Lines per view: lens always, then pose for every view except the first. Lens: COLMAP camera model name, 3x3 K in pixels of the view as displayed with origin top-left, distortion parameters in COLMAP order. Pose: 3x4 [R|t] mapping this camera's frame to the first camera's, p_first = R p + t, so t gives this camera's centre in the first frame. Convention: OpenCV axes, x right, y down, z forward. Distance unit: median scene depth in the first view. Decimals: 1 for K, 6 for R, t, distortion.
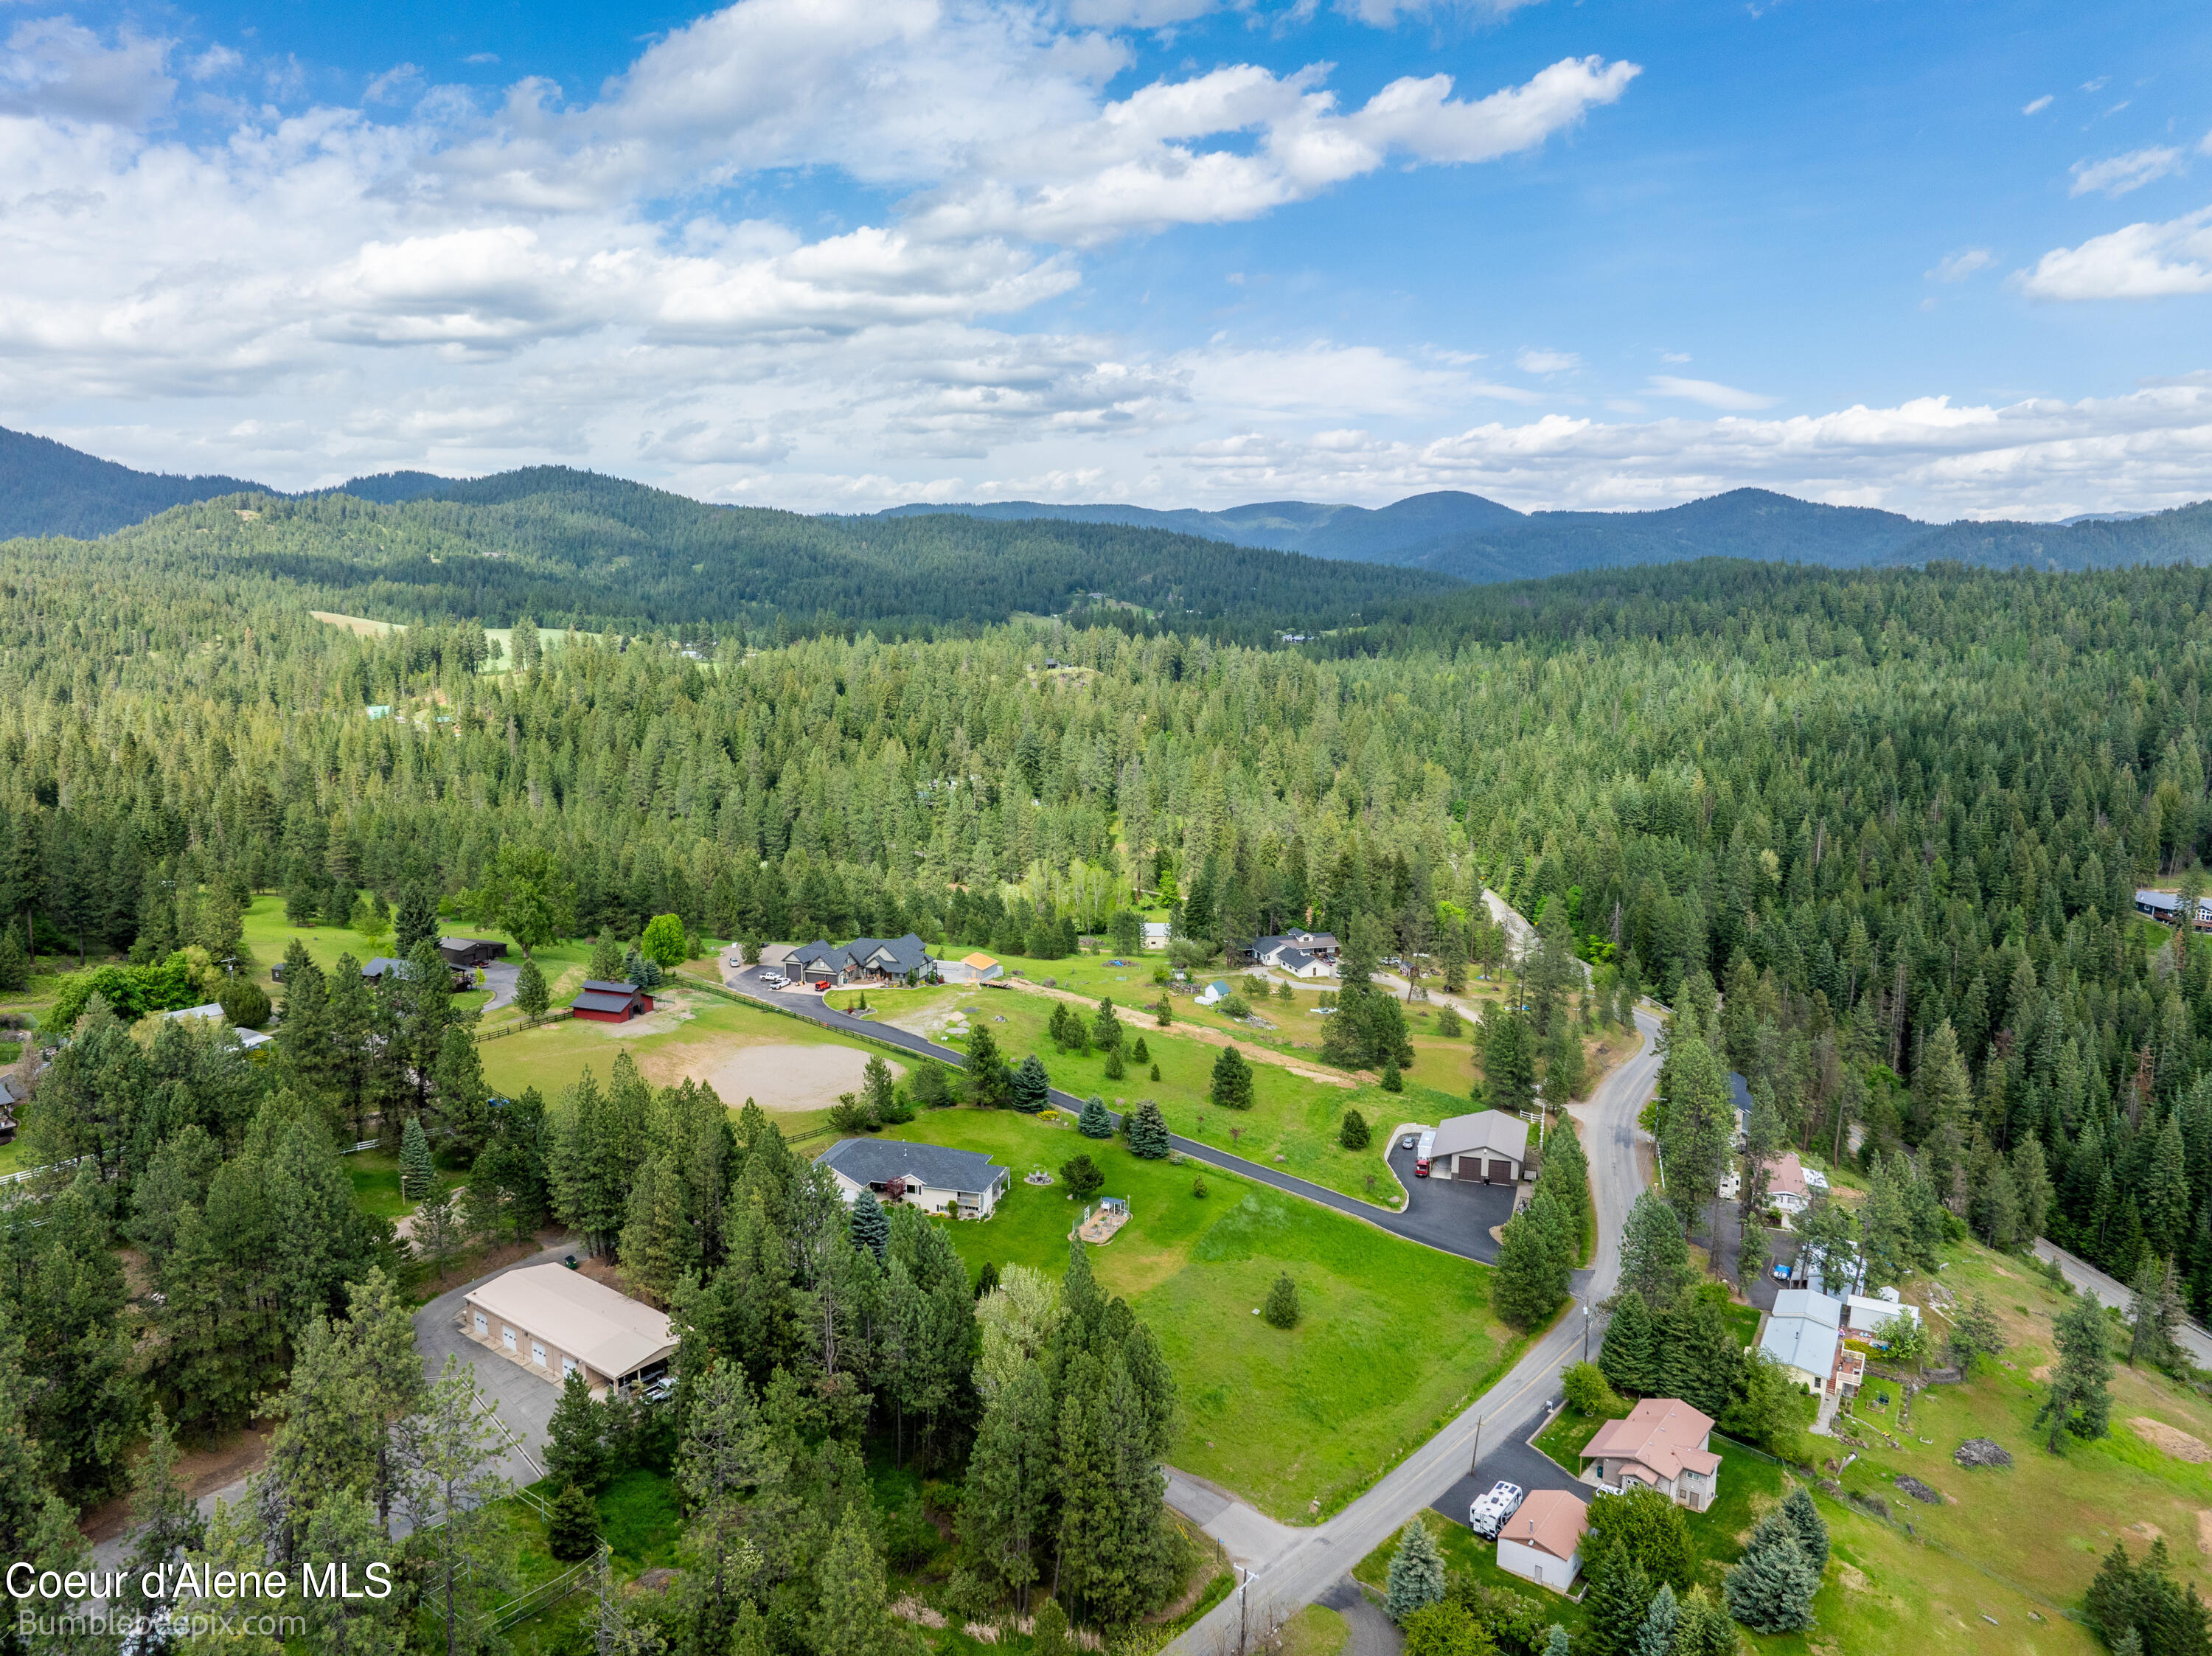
lens RADIAL K [[1555.9, 0, 1111.5], [0, 1555.9, 844.1], [0, 0, 1]] dist [-0.035534, 0.007074]
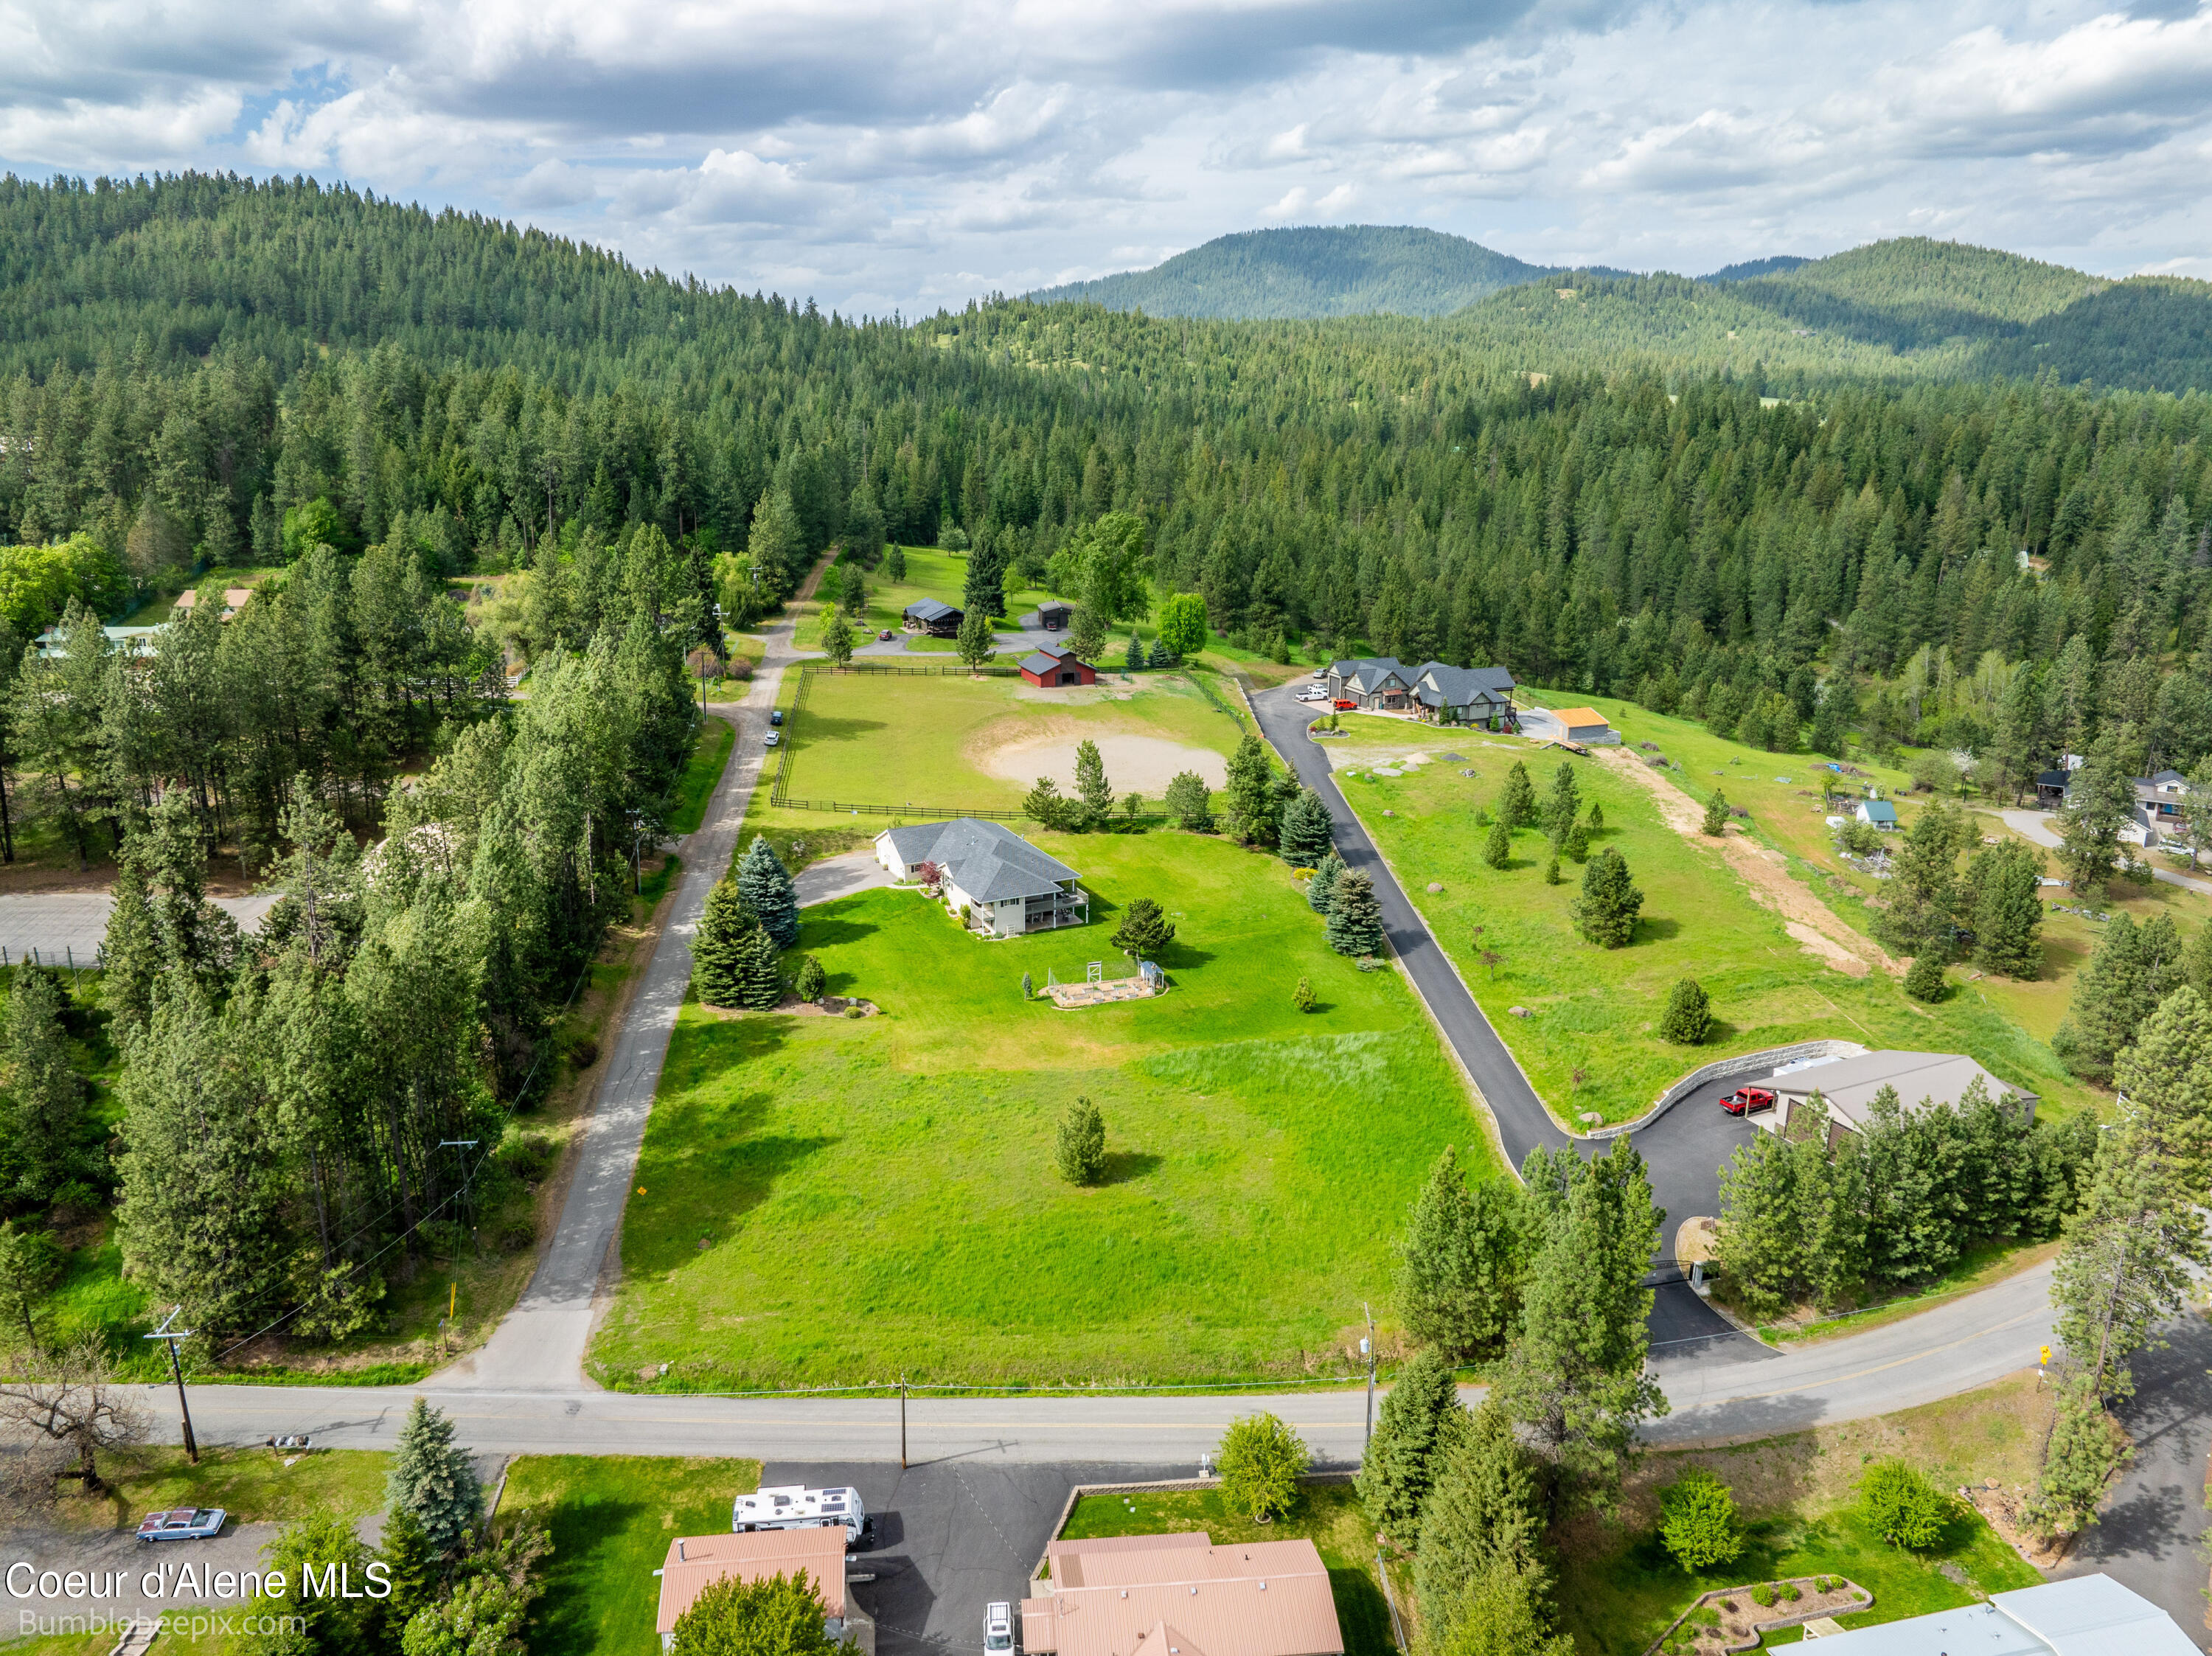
lens RADIAL K [[1555.9, 0, 1137.4], [0, 1555.9, 809.8], [0, 0, 1]] dist [-0.035534, 0.007074]
pose [[0.680258, 0.195382, -0.706452, 0.371894], [-0.122070, 0.980557, 0.153647, 0.034998], [0.722737, -0.018282, 0.690882, 0.373484]]
